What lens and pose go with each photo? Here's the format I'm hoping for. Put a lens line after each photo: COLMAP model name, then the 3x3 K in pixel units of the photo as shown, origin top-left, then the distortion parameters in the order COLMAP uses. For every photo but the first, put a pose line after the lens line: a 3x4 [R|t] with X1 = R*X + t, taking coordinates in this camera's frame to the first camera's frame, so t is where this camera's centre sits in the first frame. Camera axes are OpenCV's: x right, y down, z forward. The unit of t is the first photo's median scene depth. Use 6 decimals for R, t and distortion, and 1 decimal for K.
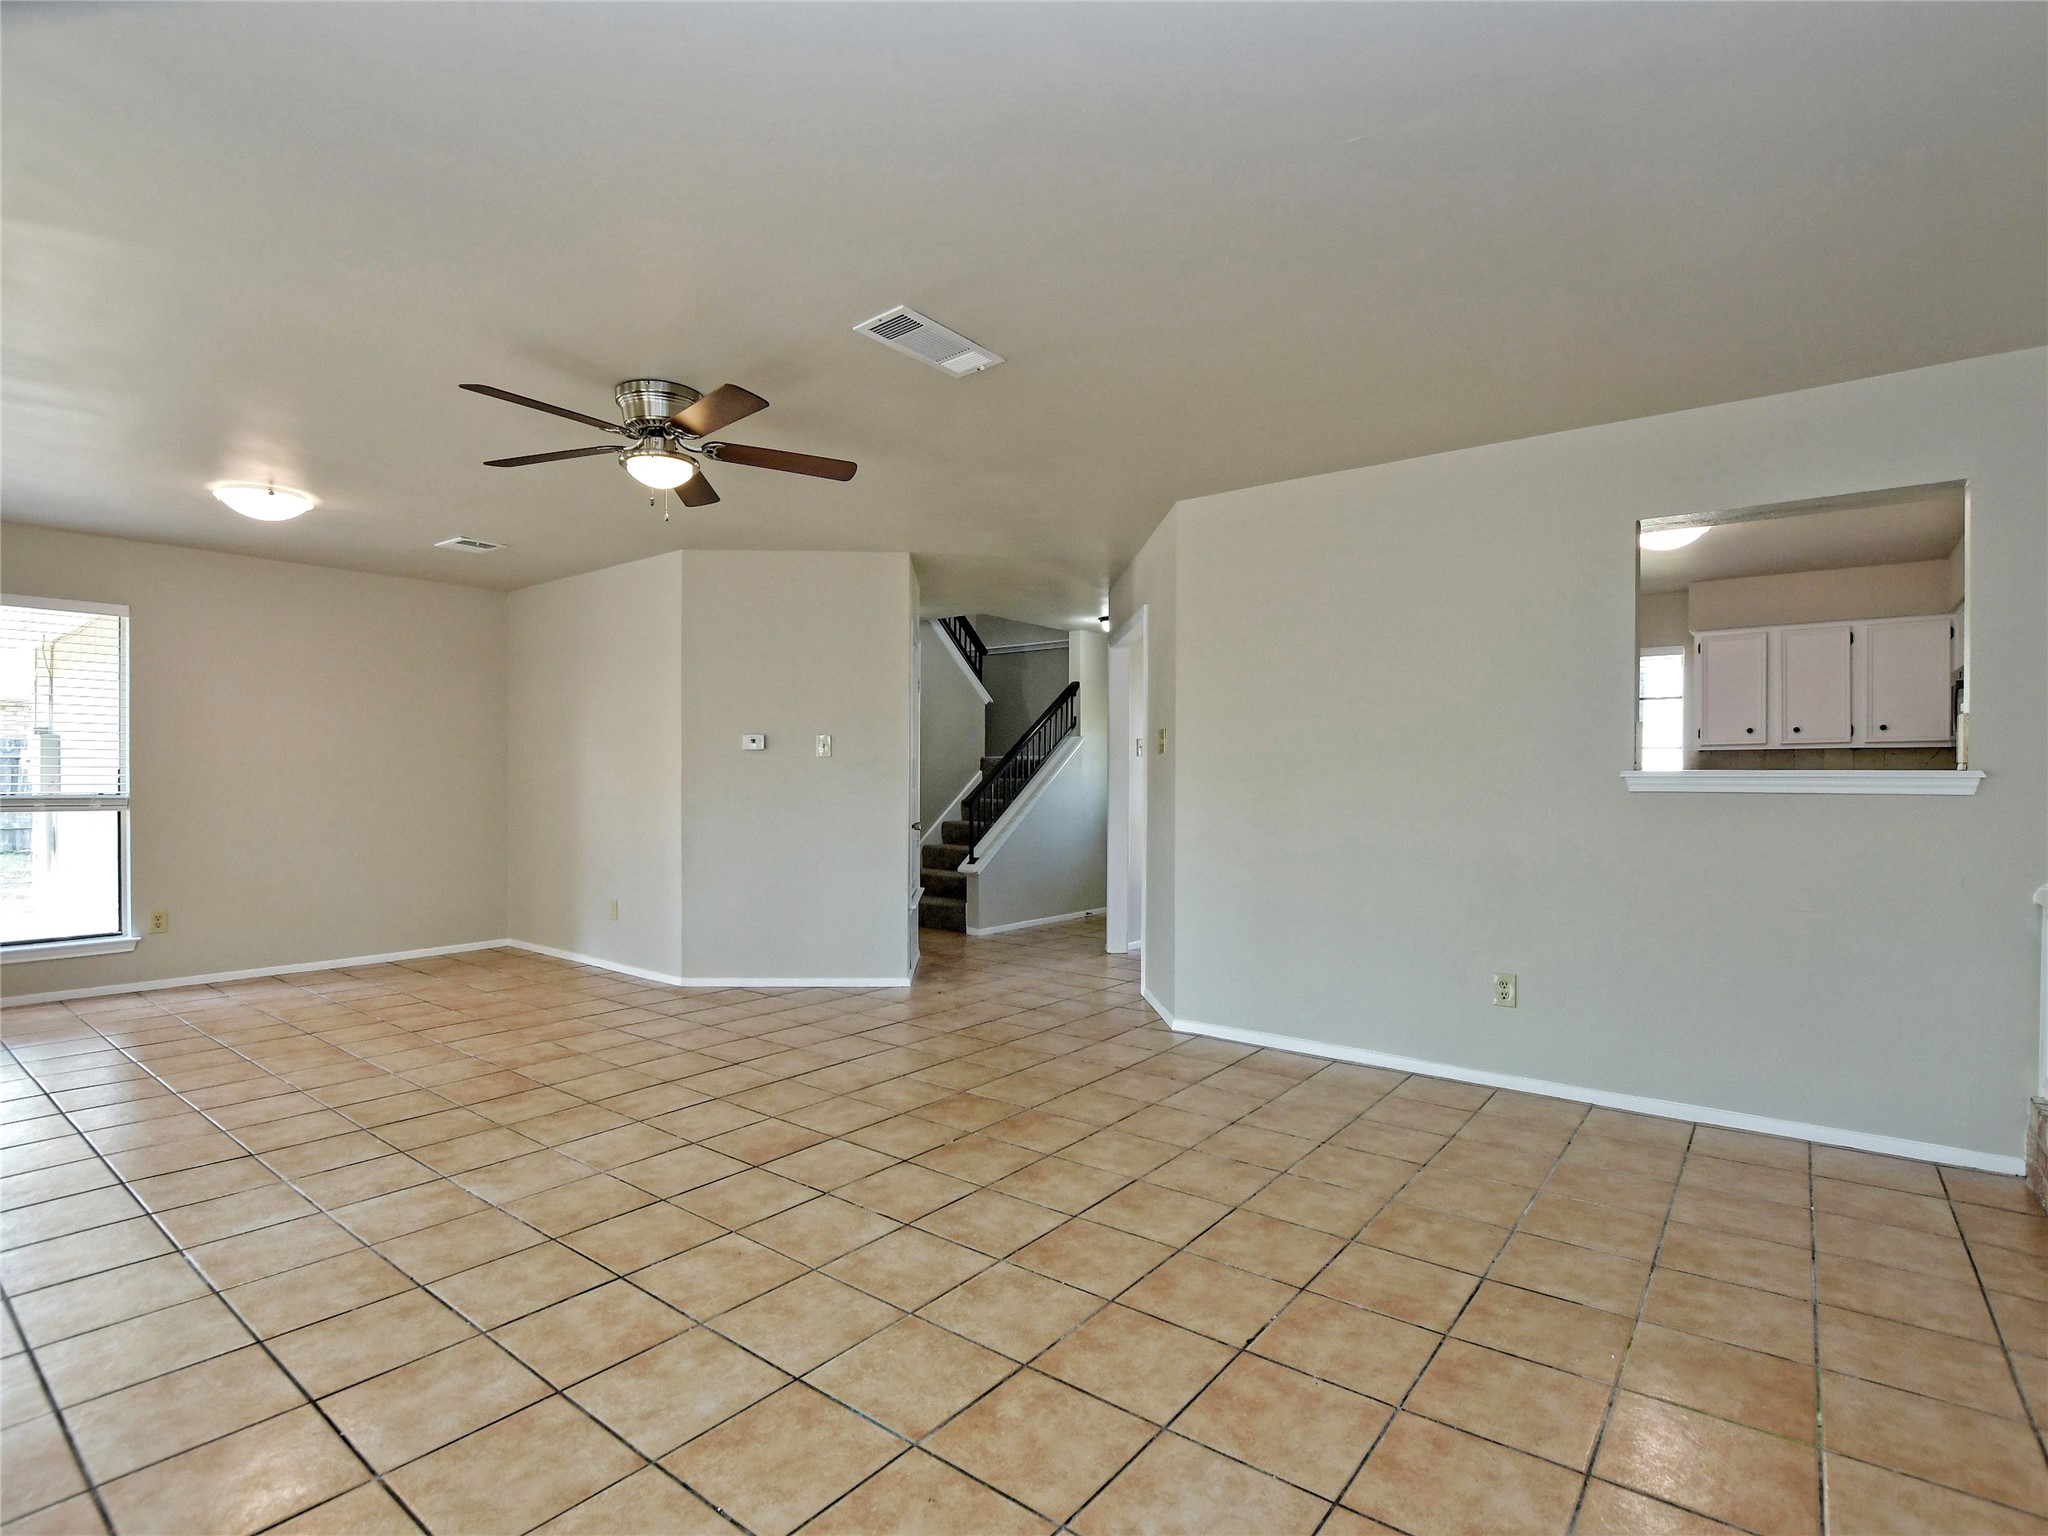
lens RADIAL K [[1016.0, 0, 1015.8], [0, 1016.0, 789.4], [0, 0, 1]] dist [-0.030974, 0.001476]
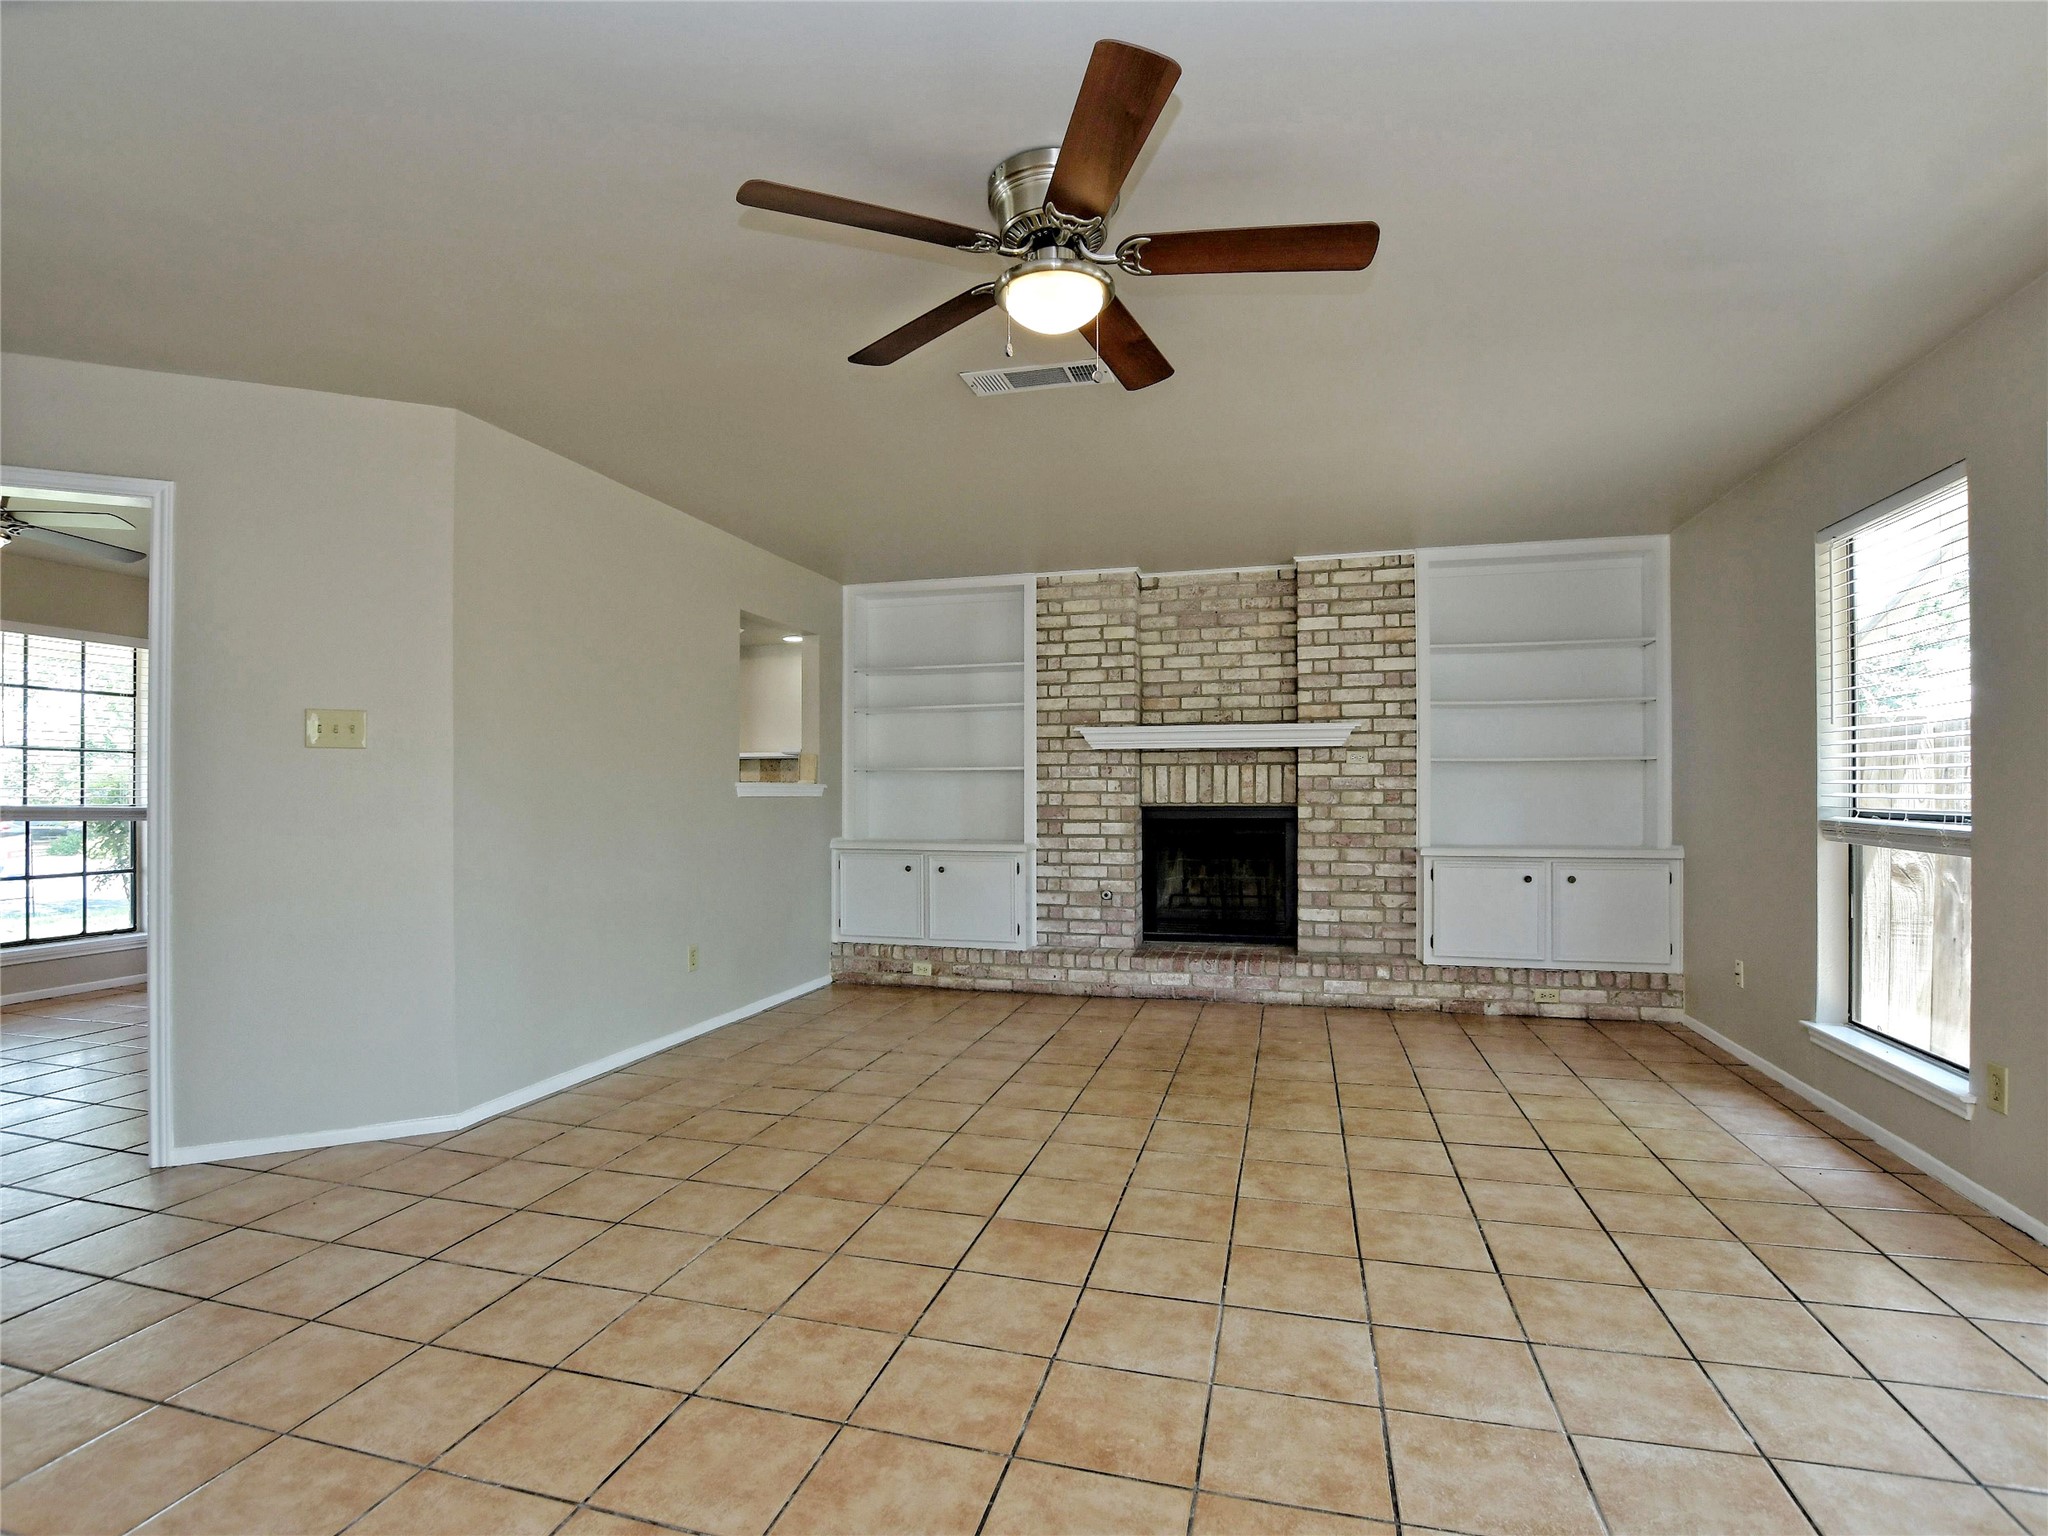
lens RADIAL K [[1016.0, 0, 1004.0], [0, 1016.0, 779.9], [0, 0, 1]] dist [-0.030974, 0.001476]
pose [[-0.379935, 0.008255, 0.924977, -0.819101], [0.006493, 0.999959, -0.006257, -0.009819], [-0.924991, 0.003629, -0.379973, 1.118501]]
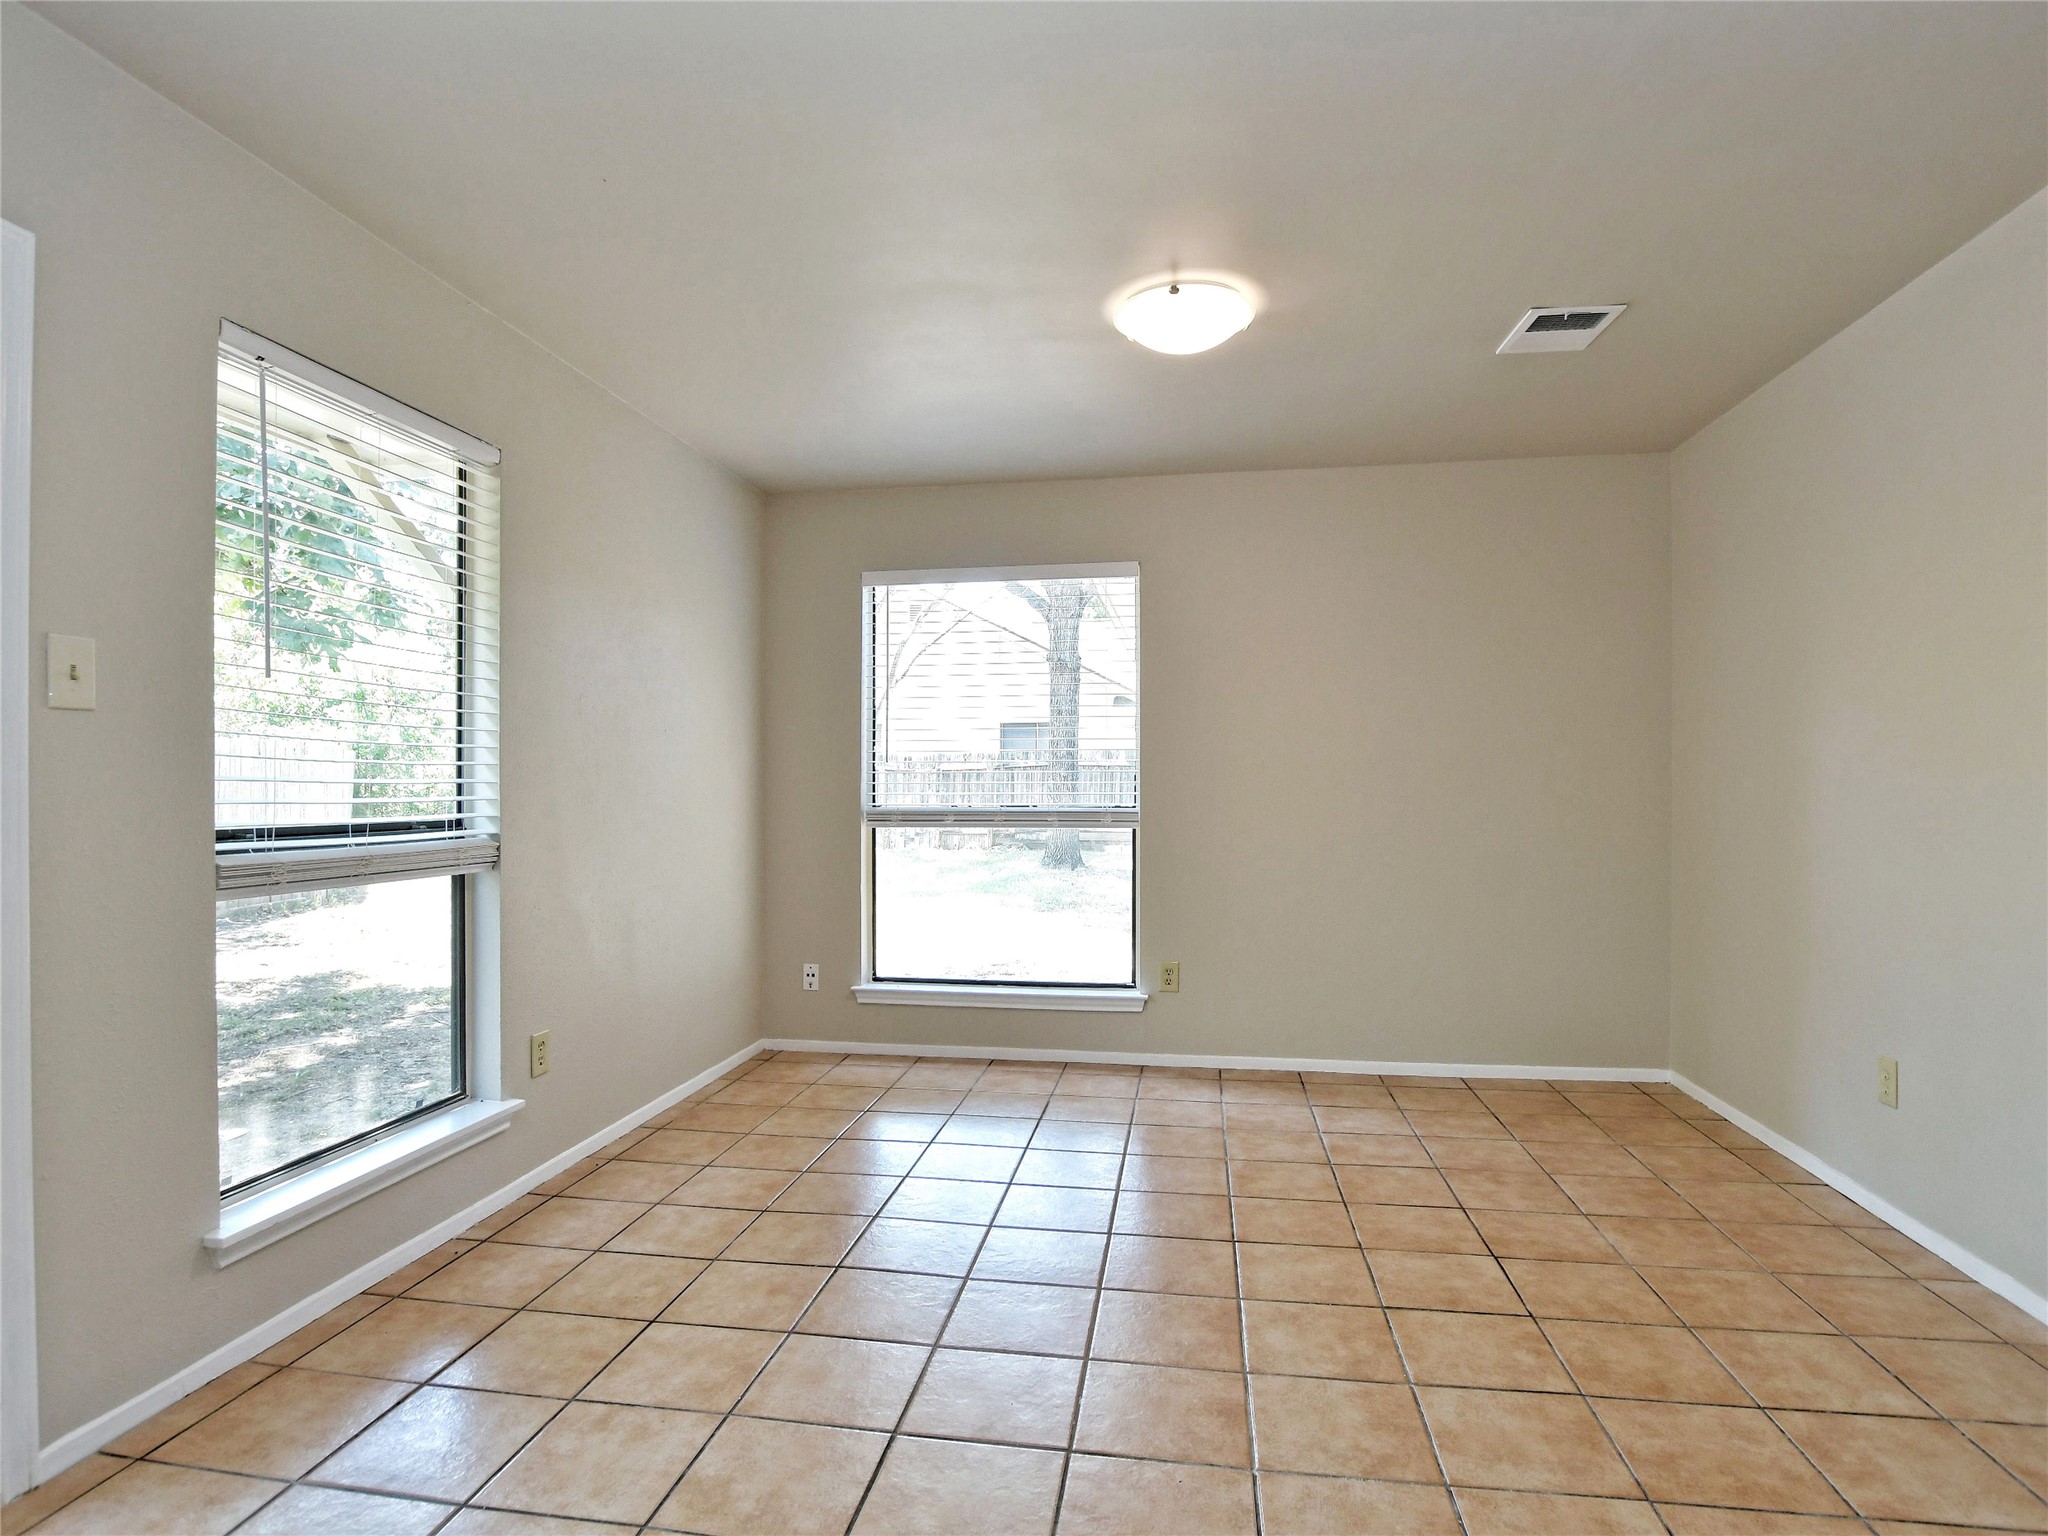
lens RADIAL K [[1095.0, 0, 1007.1], [0, 1095.0, 799.6], [0, 0, 1]] dist [-0.027206, 0.002291]
pose [[0.478845, 0.006461, -0.877876, -0.275159], [-0.004453, 0.999978, 0.004931, -0.007740], [0.877888, 0.001548, 0.478863, 0.704117]]
